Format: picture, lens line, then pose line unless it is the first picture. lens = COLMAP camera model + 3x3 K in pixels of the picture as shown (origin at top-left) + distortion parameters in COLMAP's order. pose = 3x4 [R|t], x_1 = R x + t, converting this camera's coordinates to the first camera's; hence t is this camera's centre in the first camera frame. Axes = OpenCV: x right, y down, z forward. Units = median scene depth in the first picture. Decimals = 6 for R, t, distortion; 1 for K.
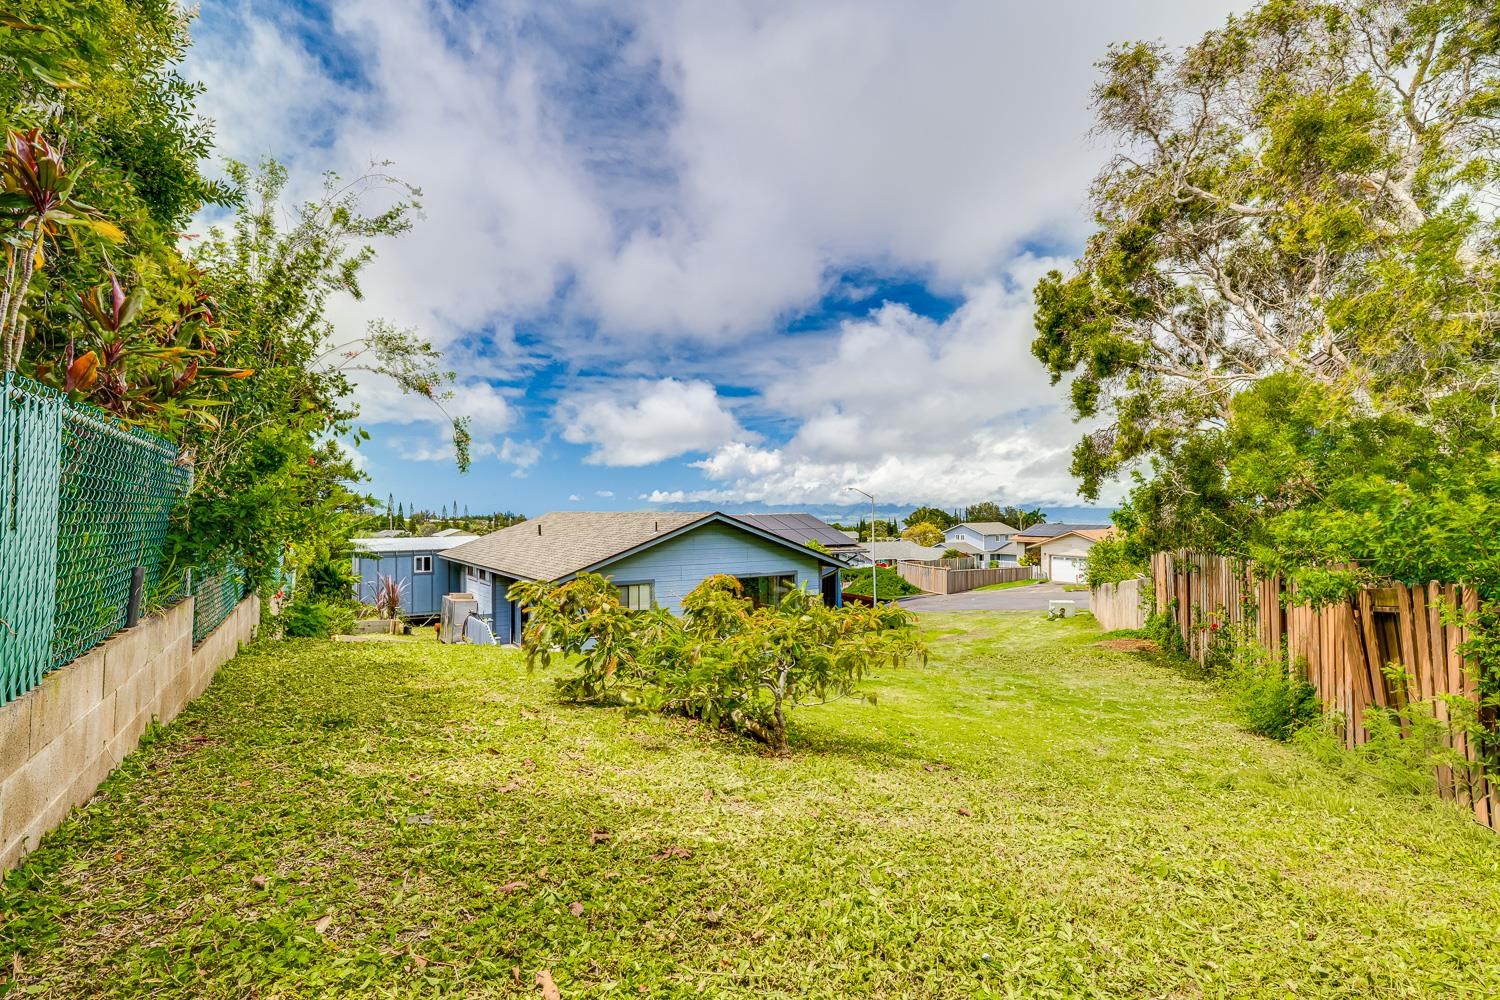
lens RADIAL K [[759.2, 0, 738.4], [0, 759.2, 503.3], [0, 0, 1]] dist [-0.001928, 0.000166]
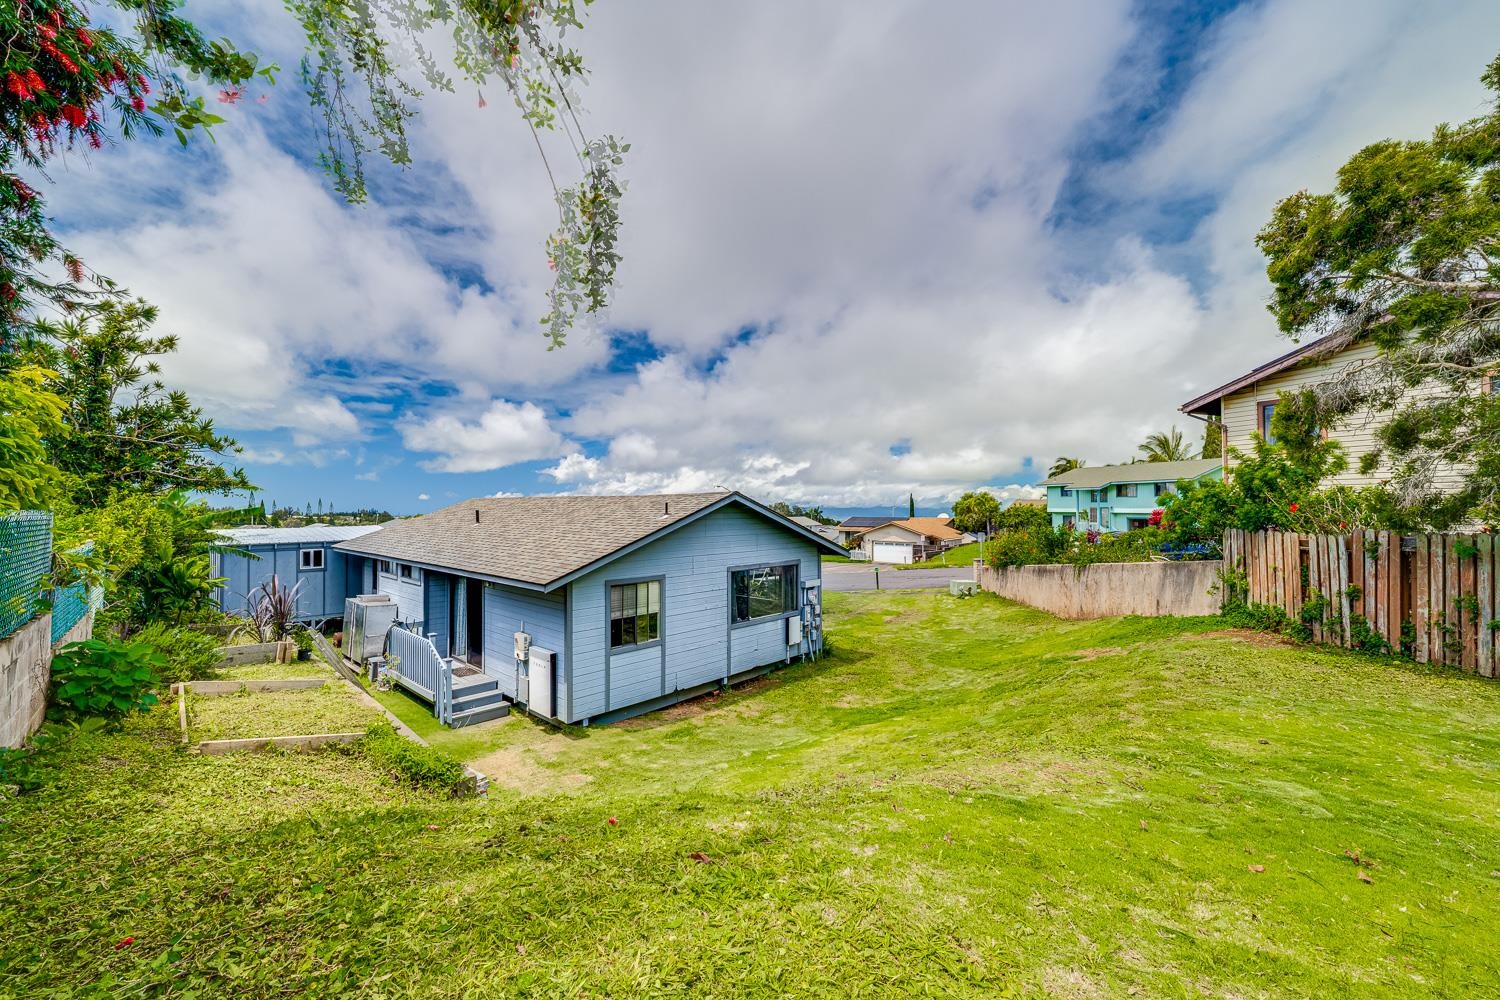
lens RADIAL K [[586.2, 0, 739.5], [0, 586.2, 502.6], [0, 0, 1]] dist [-0.003448, 0.000069]
pose [[0.964800, 0.006619, 0.262901, -0.178434], [-0.006257, 0.999978, -0.002214, 0.022864], [-0.262910, 0.000491, 0.964820, 0.346547]]
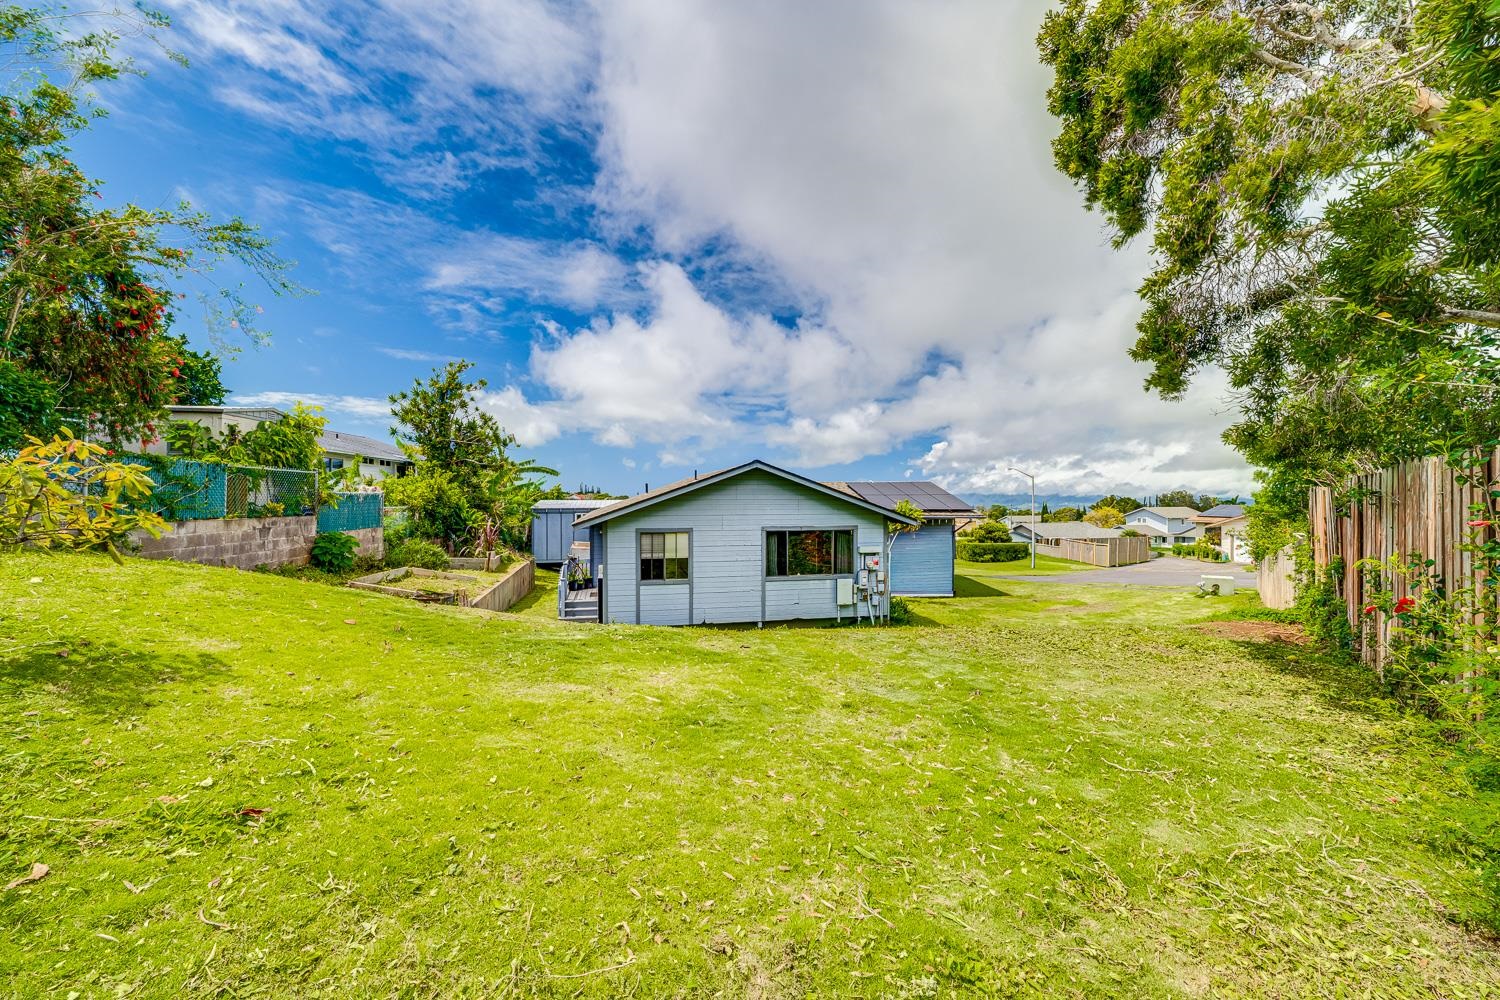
lens RADIAL K [[586.2, 0, 745.3], [0, 586.2, 500.3], [0, 0, 1]] dist [-0.003448, 0.000069]
pose [[0.947192, 0.007892, -0.320571, 0.180889], [-0.003647, 0.999898, 0.013841, 0.048019], [0.320647, -0.011941, 0.947124, 0.267799]]
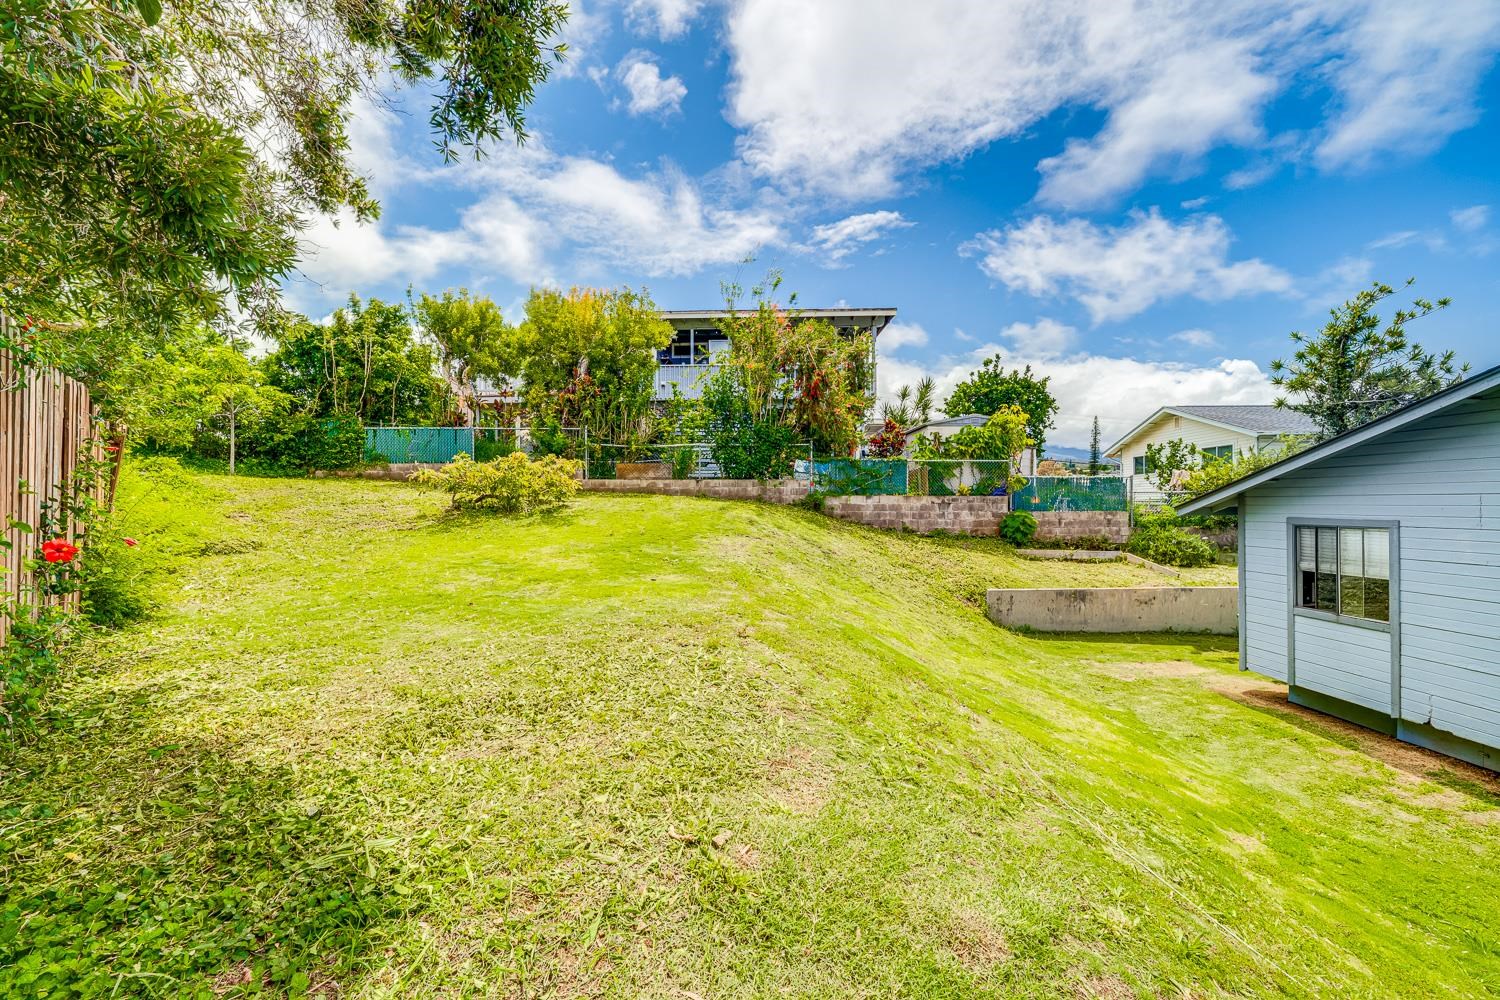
lens RADIAL K [[586.2, 0, 748.5], [0, 586.2, 502.0], [0, 0, 1]] dist [-0.003448, 0.000069]
pose [[-0.448125, 0.008733, -0.893928, 0.369355], [0.012618, 0.999914, 0.003442, 0.073968], [0.893882, -0.009737, -0.448197, 0.718967]]
